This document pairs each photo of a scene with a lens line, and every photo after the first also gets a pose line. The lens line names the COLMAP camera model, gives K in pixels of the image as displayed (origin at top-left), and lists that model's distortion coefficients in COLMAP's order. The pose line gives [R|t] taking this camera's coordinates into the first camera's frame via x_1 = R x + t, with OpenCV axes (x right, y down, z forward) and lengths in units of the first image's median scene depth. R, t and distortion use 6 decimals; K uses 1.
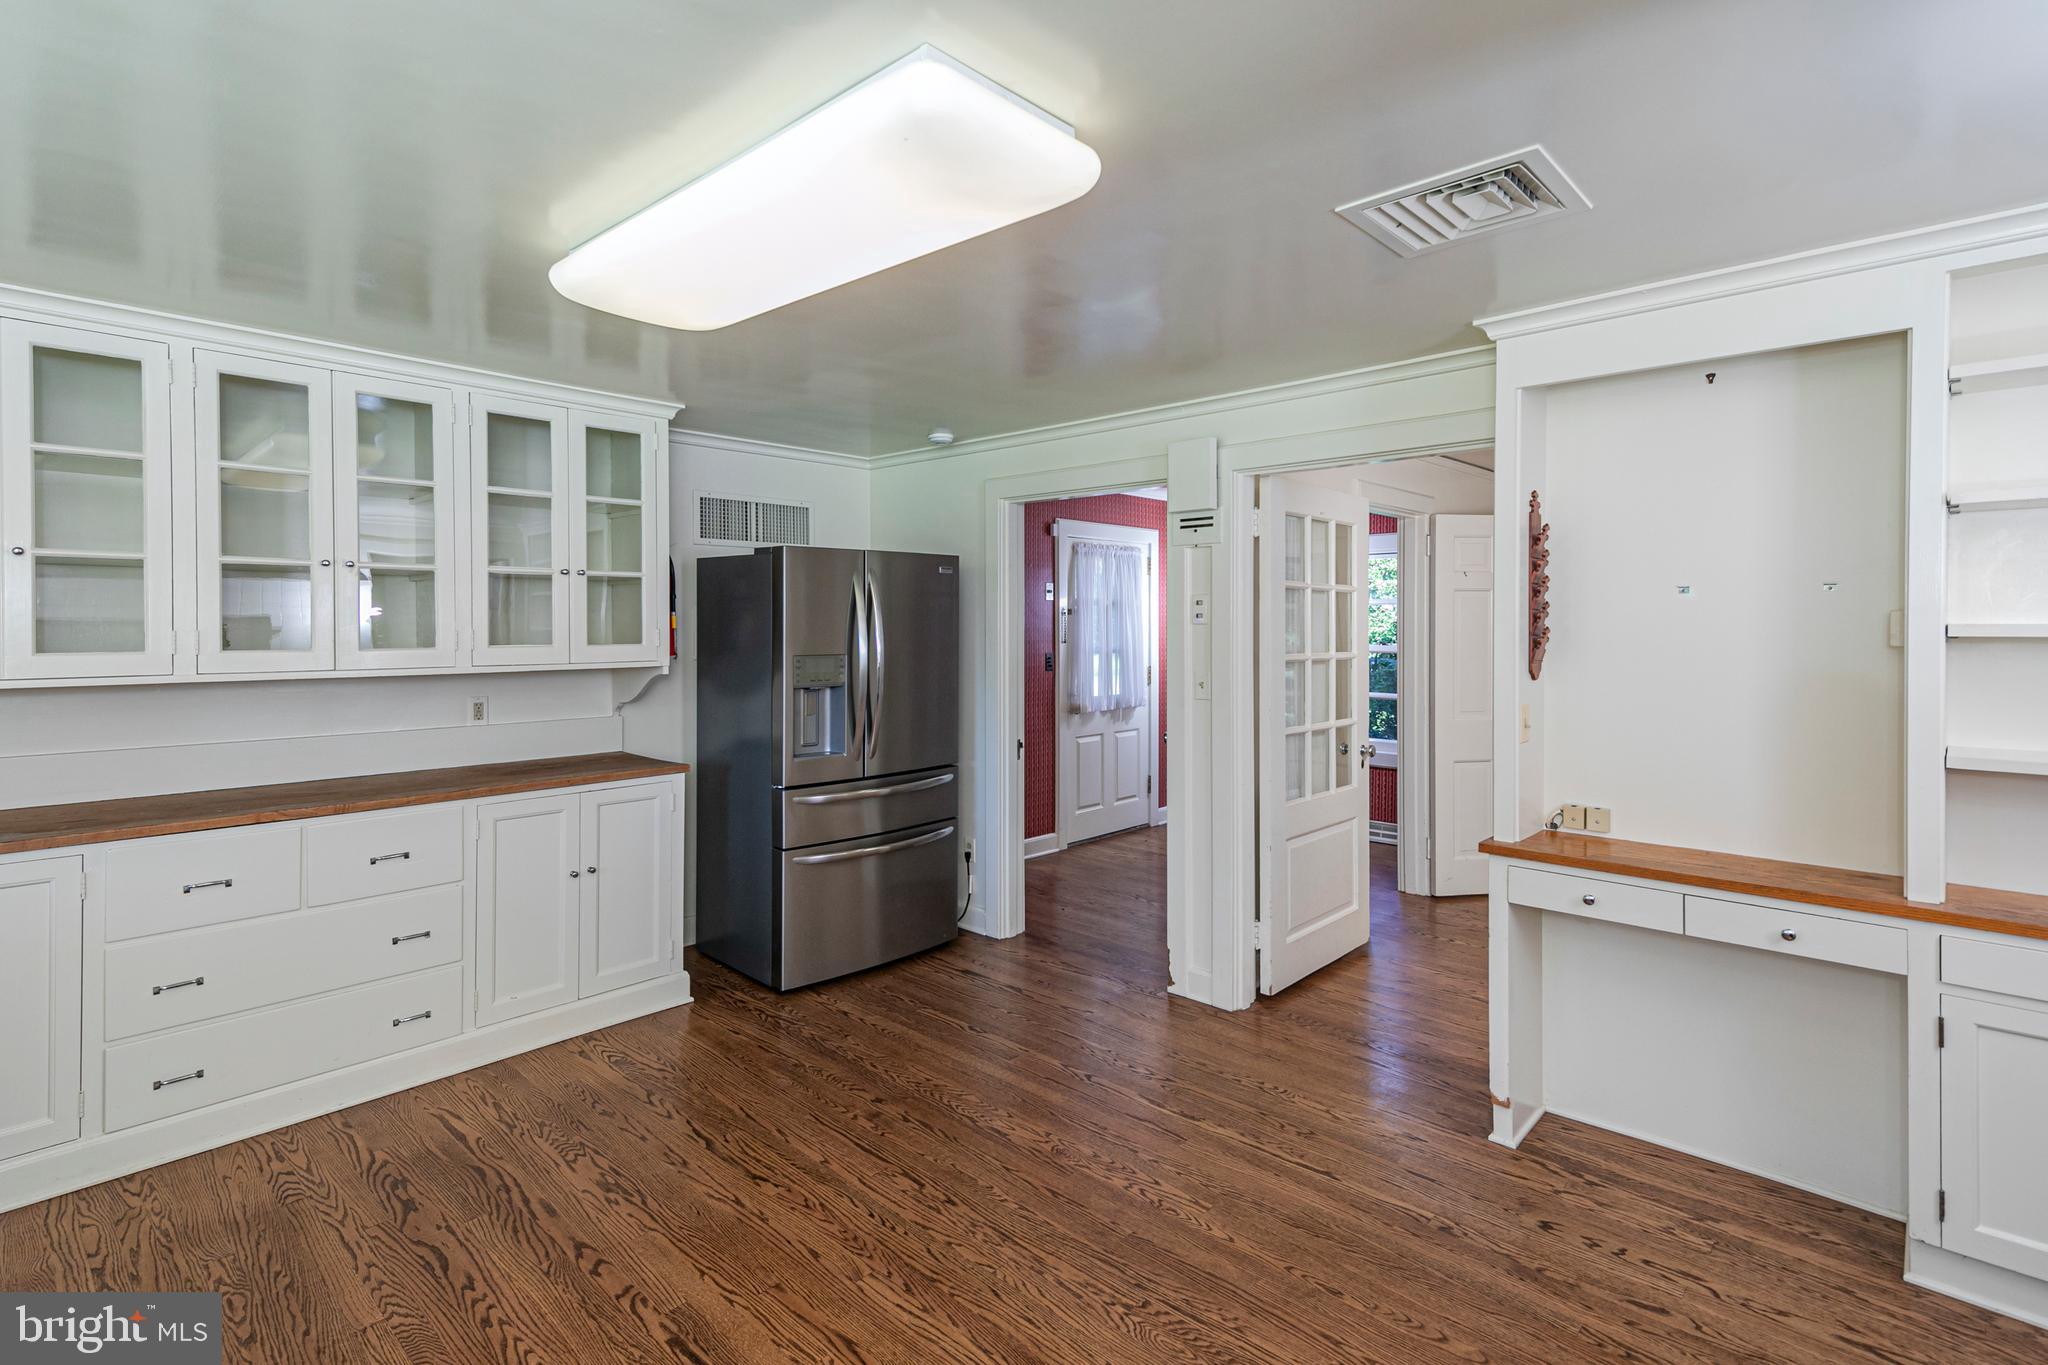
lens RADIAL K [[983.9, 0, 1007.6], [0, 983.9, 626.6], [0, 0, 1]] dist [0.027636, -0.005763]
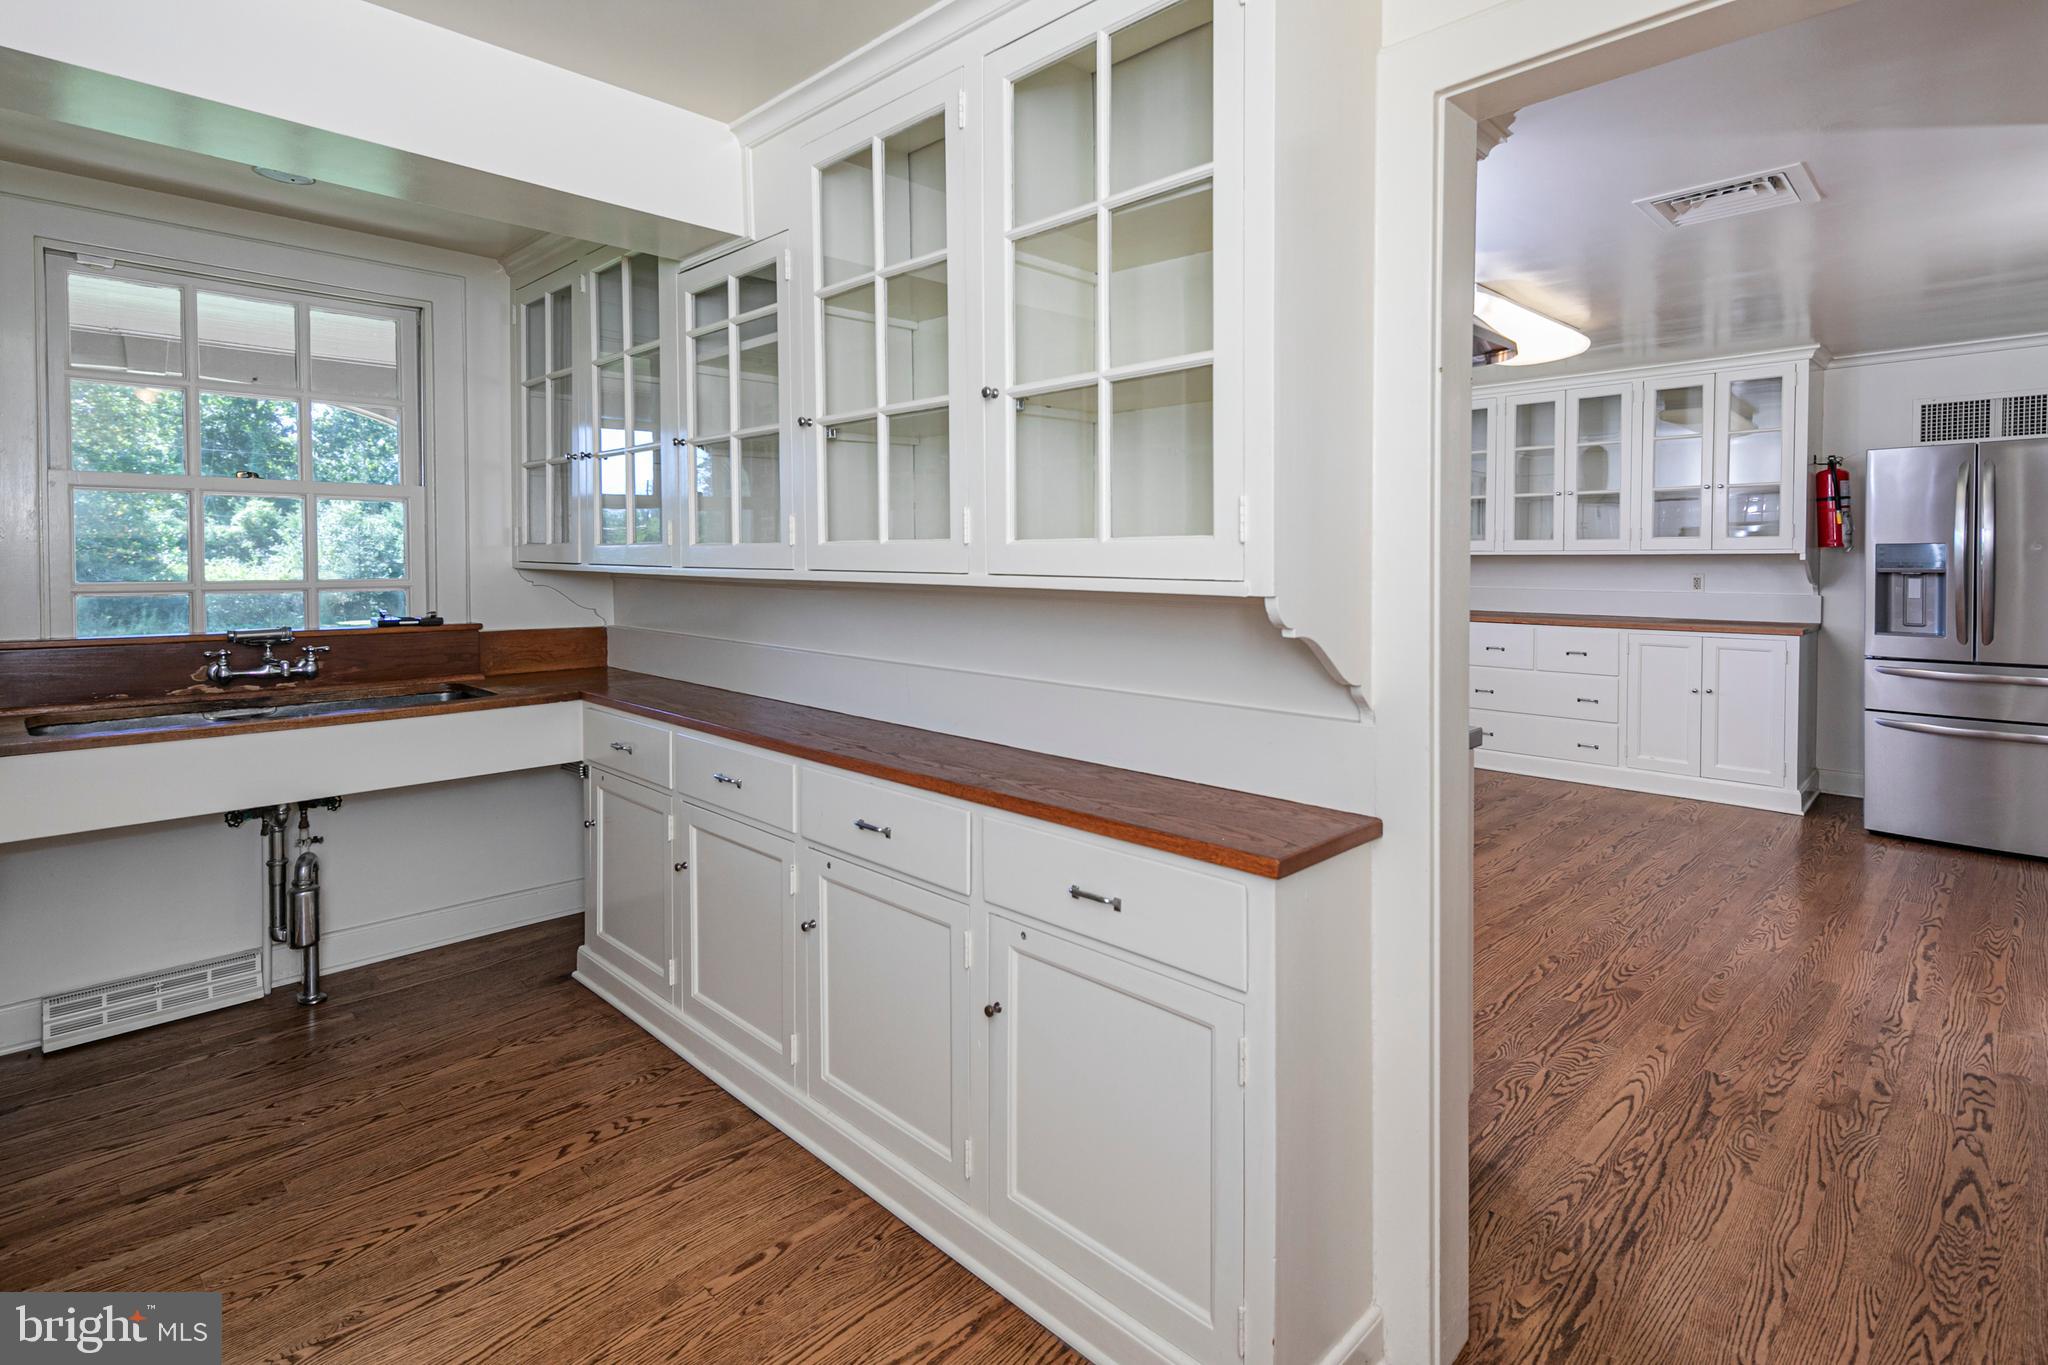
lens RADIAL K [[983.9, 0, 1024.5], [0, 983.9, 572.3], [0, 0, 1]] dist [0.027636, -0.005763]
pose [[-0.031951, 0.021451, -0.999259, 1.457019], [0.001710, 0.999769, 0.021407, 0.051805], [0.999488, -0.001025, -0.031981, 0.050605]]
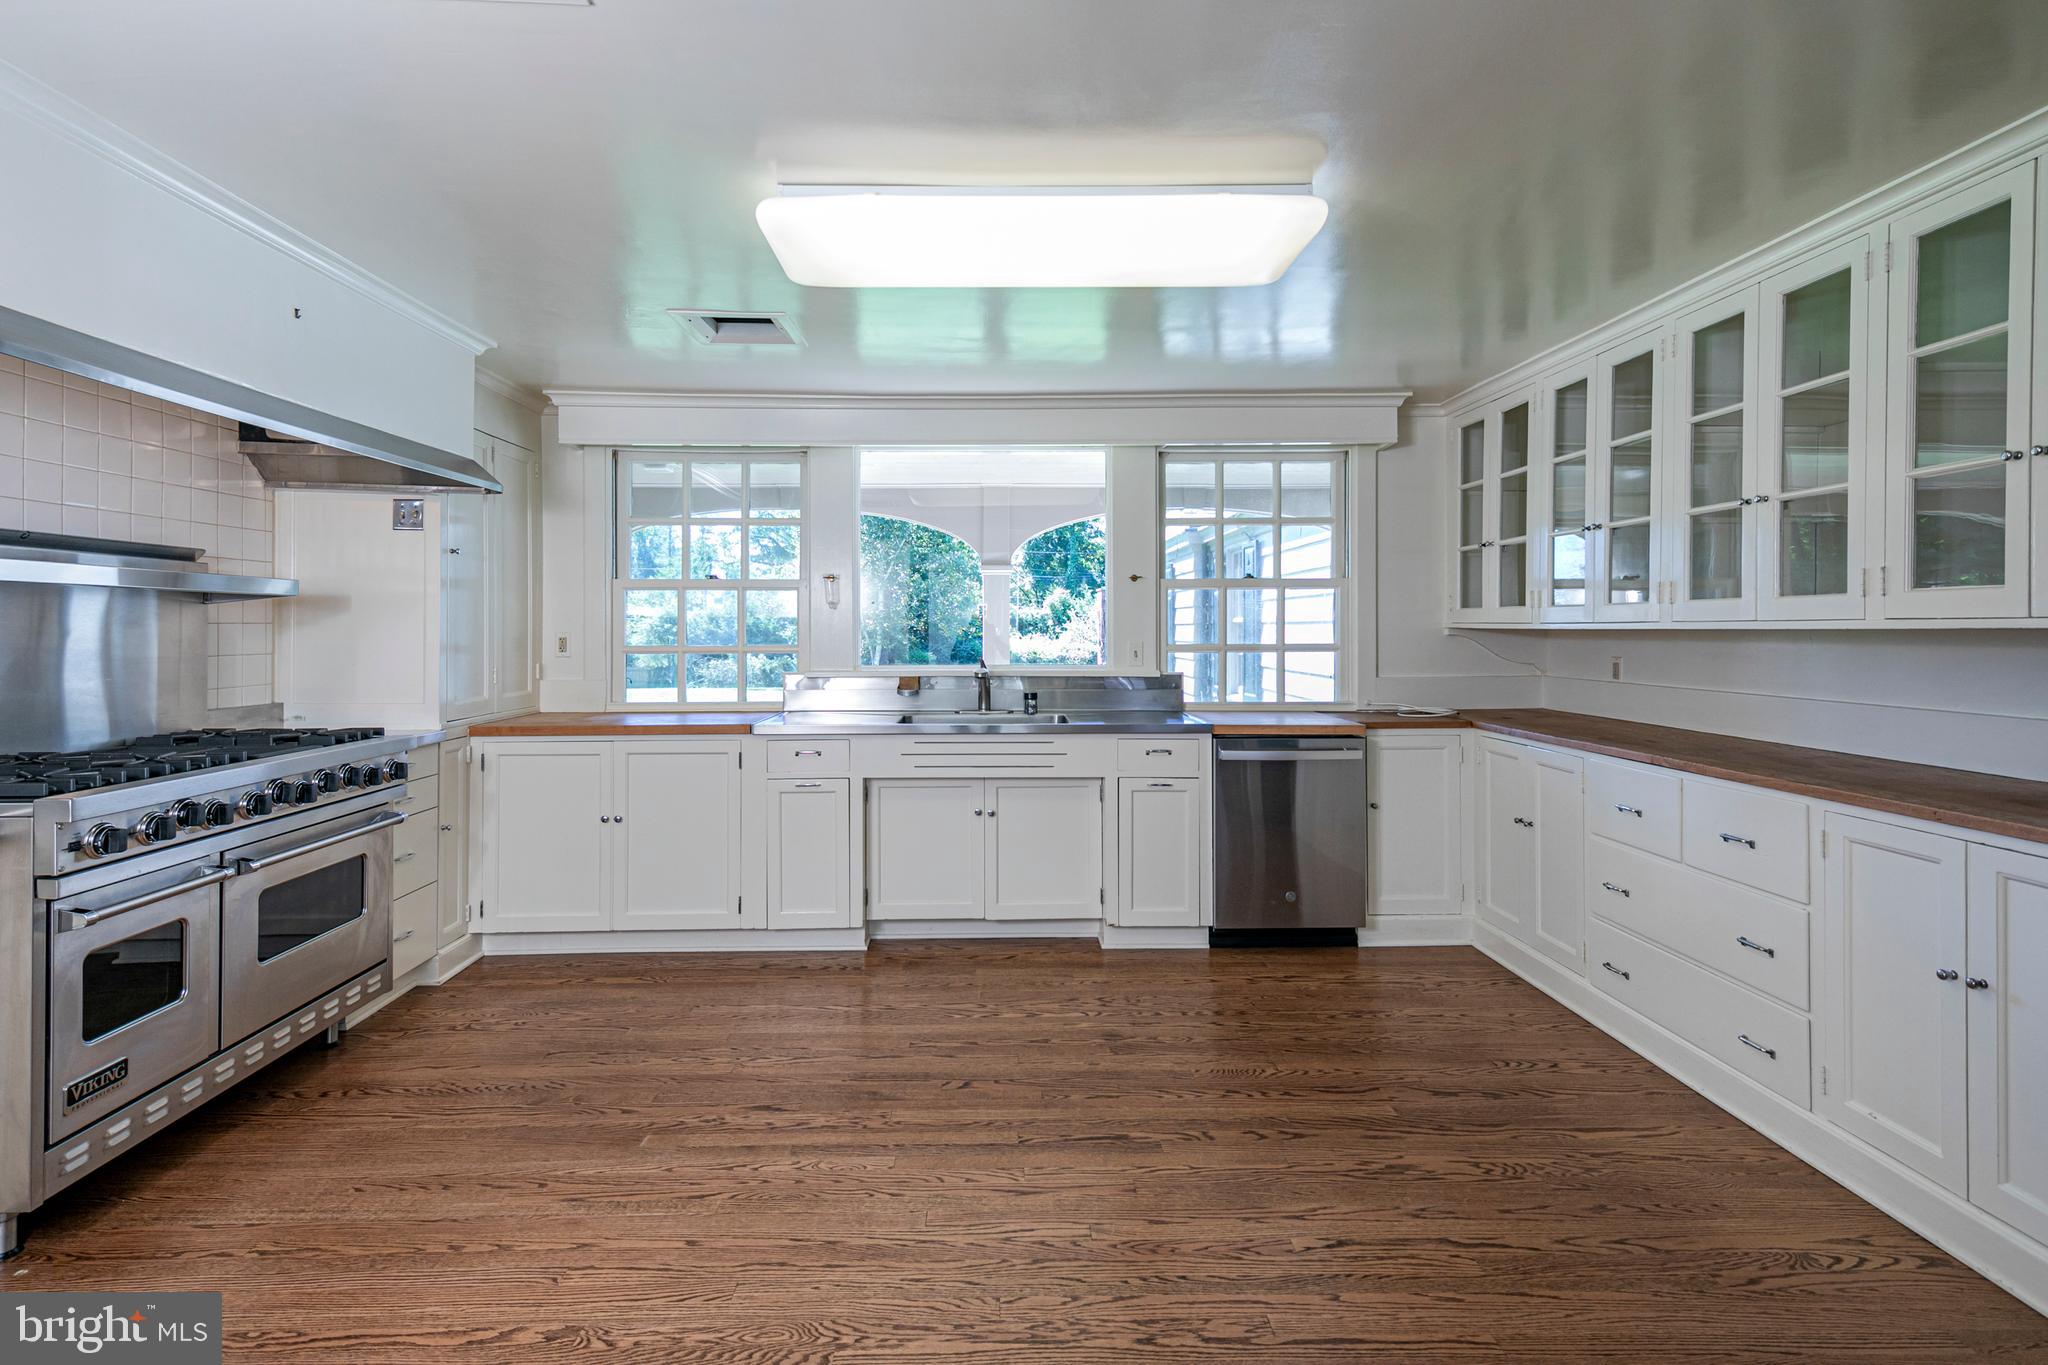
lens RADIAL K [[983.9, 0, 1005.1], [0, 983.9, 620.7], [0, 0, 1]] dist [0.027636, -0.005763]
pose [[-0.707317, -0.006133, -0.706870, 0.504217], [0.000164, 0.999961, -0.008840, 0.062312], [0.706896, -0.006369, -0.707289, 1.376195]]
